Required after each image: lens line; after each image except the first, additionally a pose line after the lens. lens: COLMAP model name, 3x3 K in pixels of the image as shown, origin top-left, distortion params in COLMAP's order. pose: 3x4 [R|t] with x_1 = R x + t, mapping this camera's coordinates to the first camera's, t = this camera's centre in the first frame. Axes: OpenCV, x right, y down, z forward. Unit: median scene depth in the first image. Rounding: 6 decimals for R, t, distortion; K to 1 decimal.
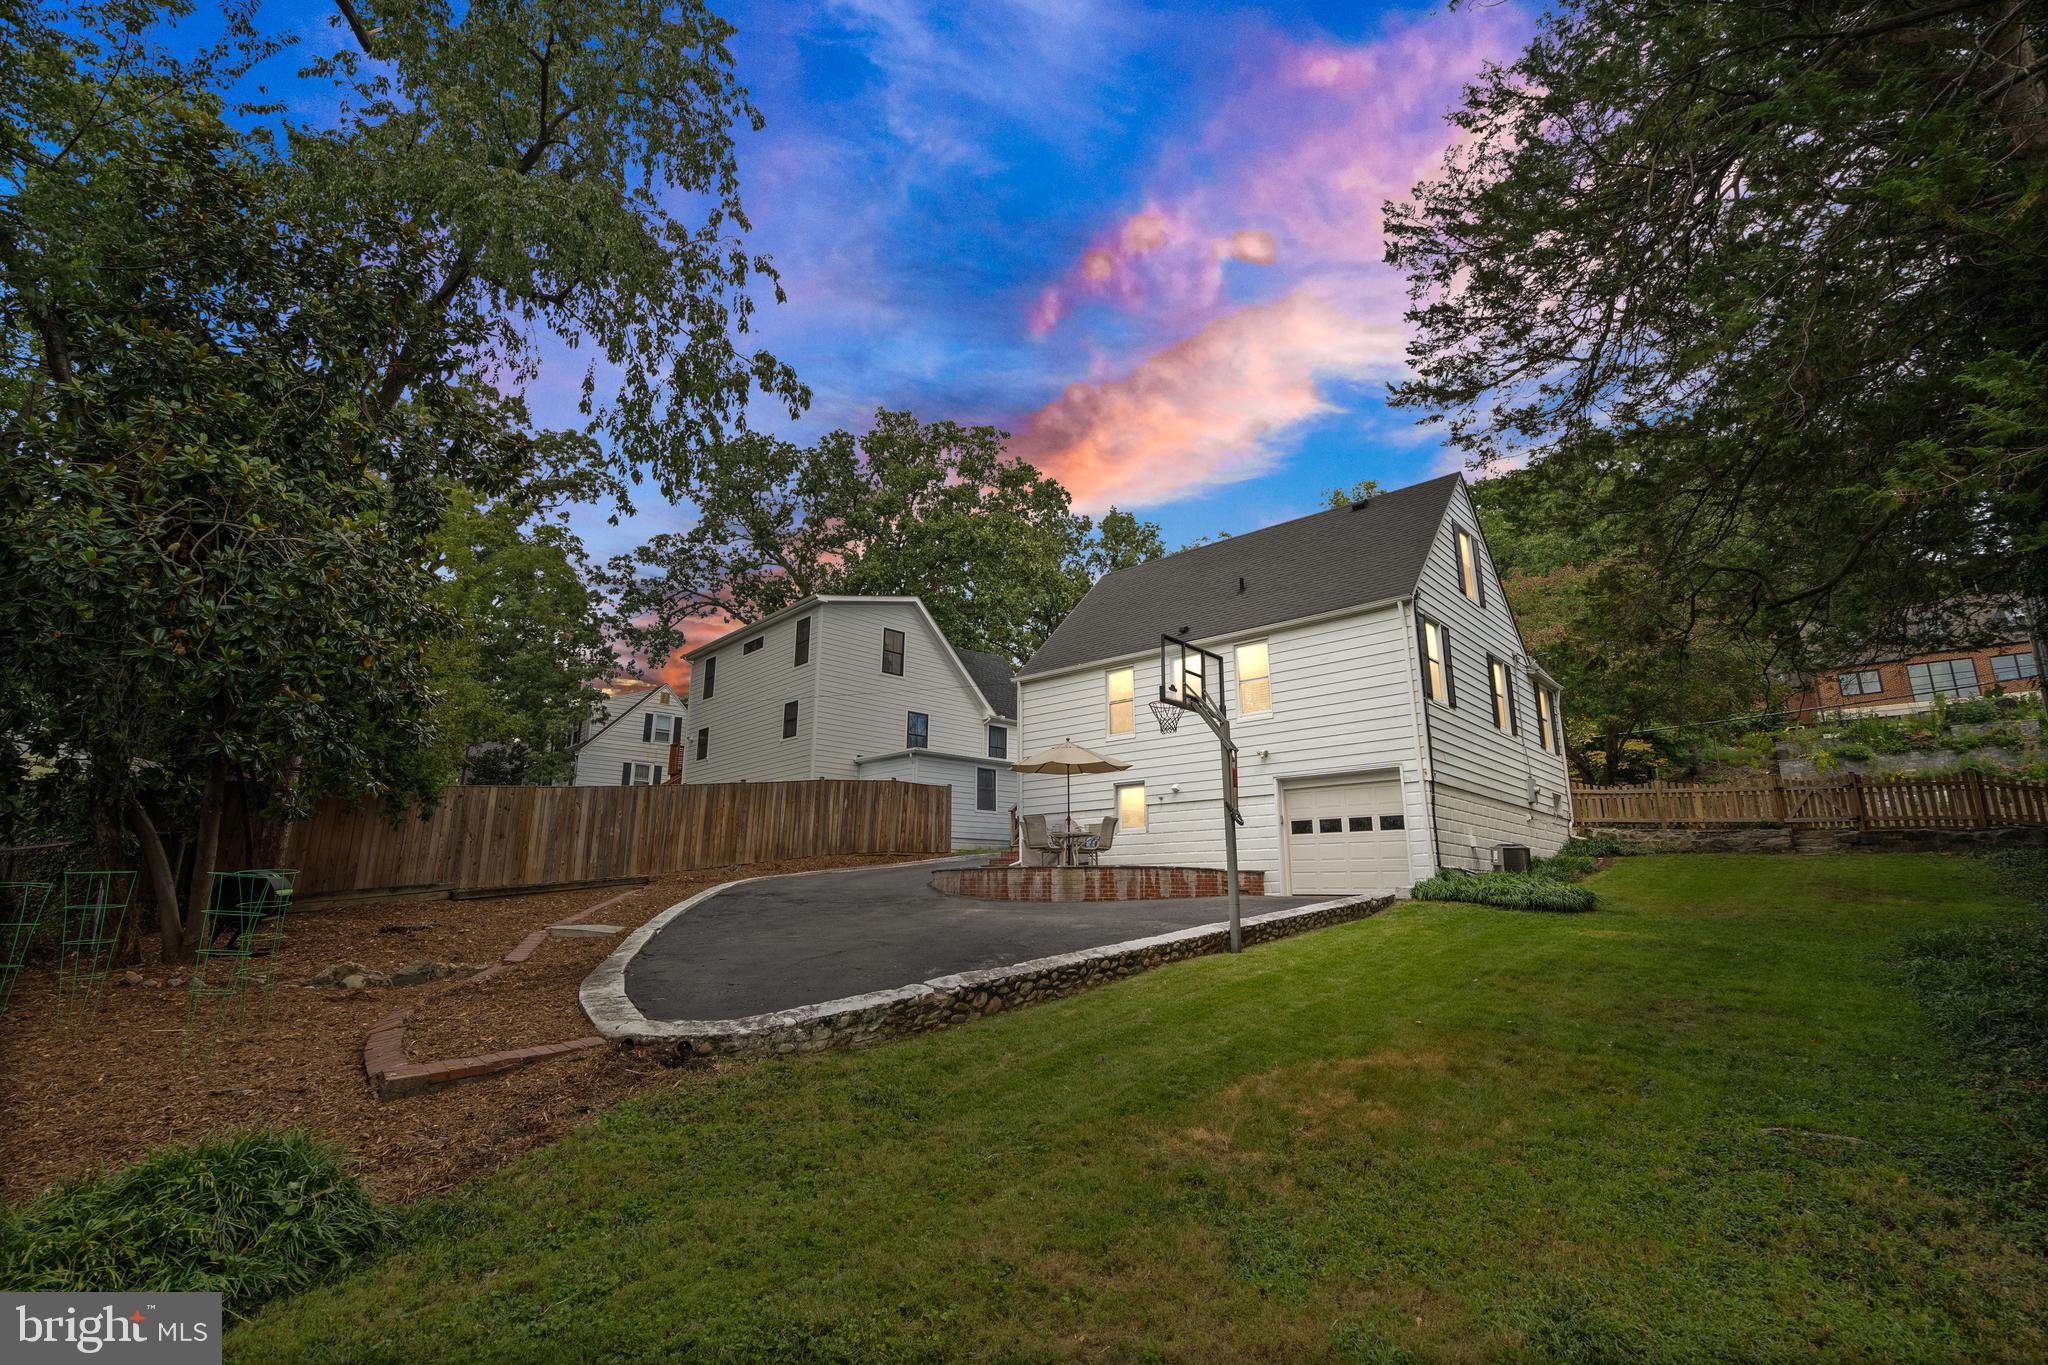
lens RADIAL K [[957.5, 0, 1019.8], [0, 957.5, 682.4], [0, 0, 1]] dist [-0.003821, 0.001091]
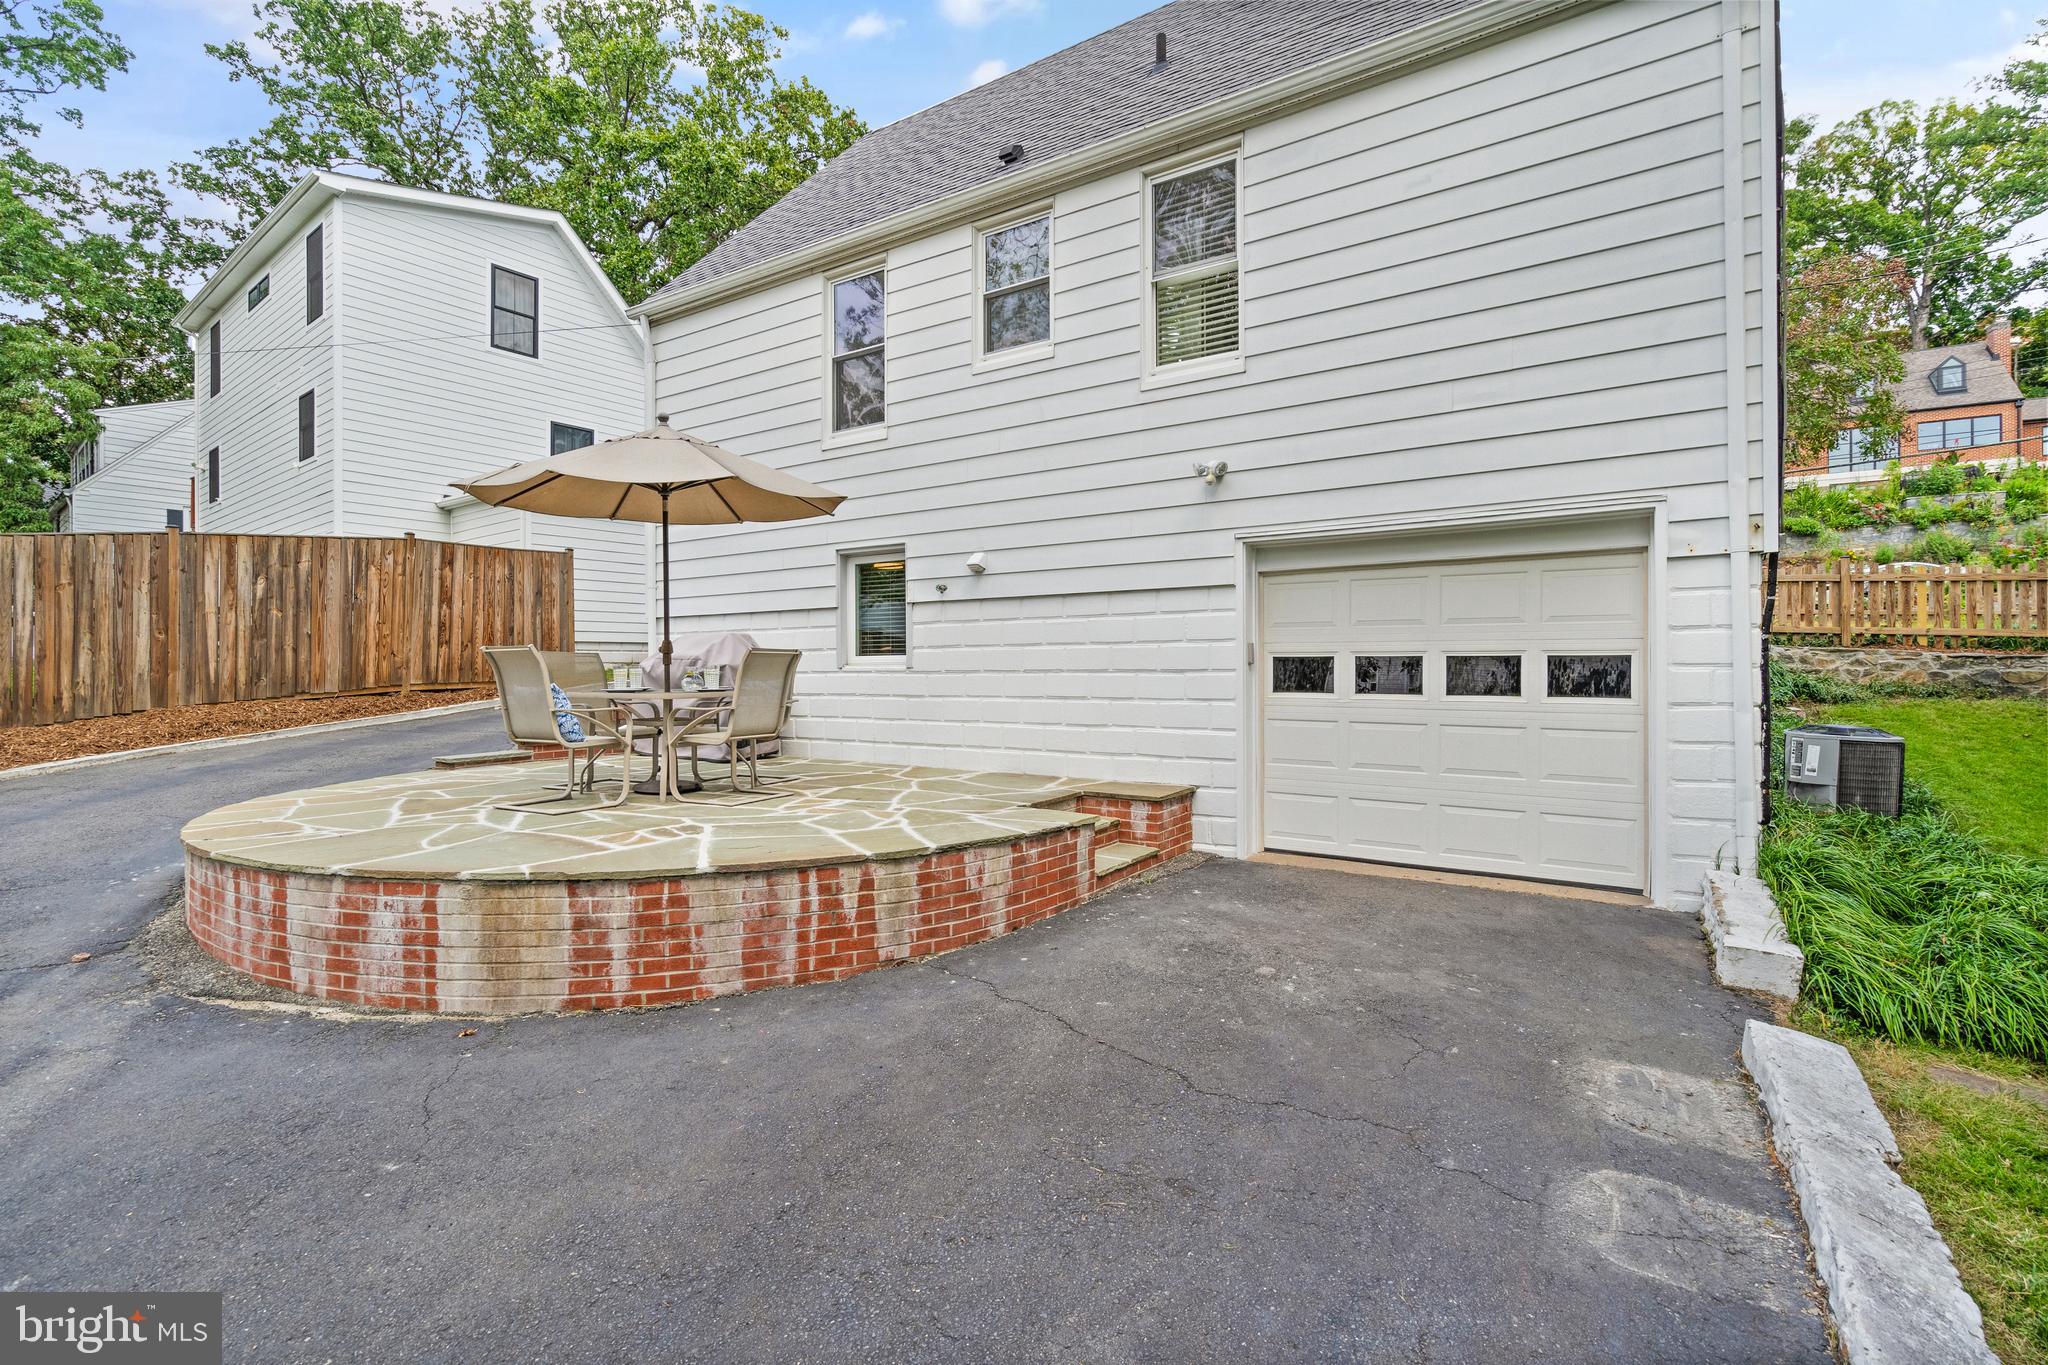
lens RADIAL K [[957.5, 0, 1018.5], [0, 957.5, 682.8], [0, 0, 1]] dist [-0.003821, 0.001091]
pose [[0.987770, -0.008043, 0.155711, 0.100603], [-0.029375, 0.971185, 0.236511, 0.055100], [-0.153126, -0.238192, 0.959071, 0.518545]]
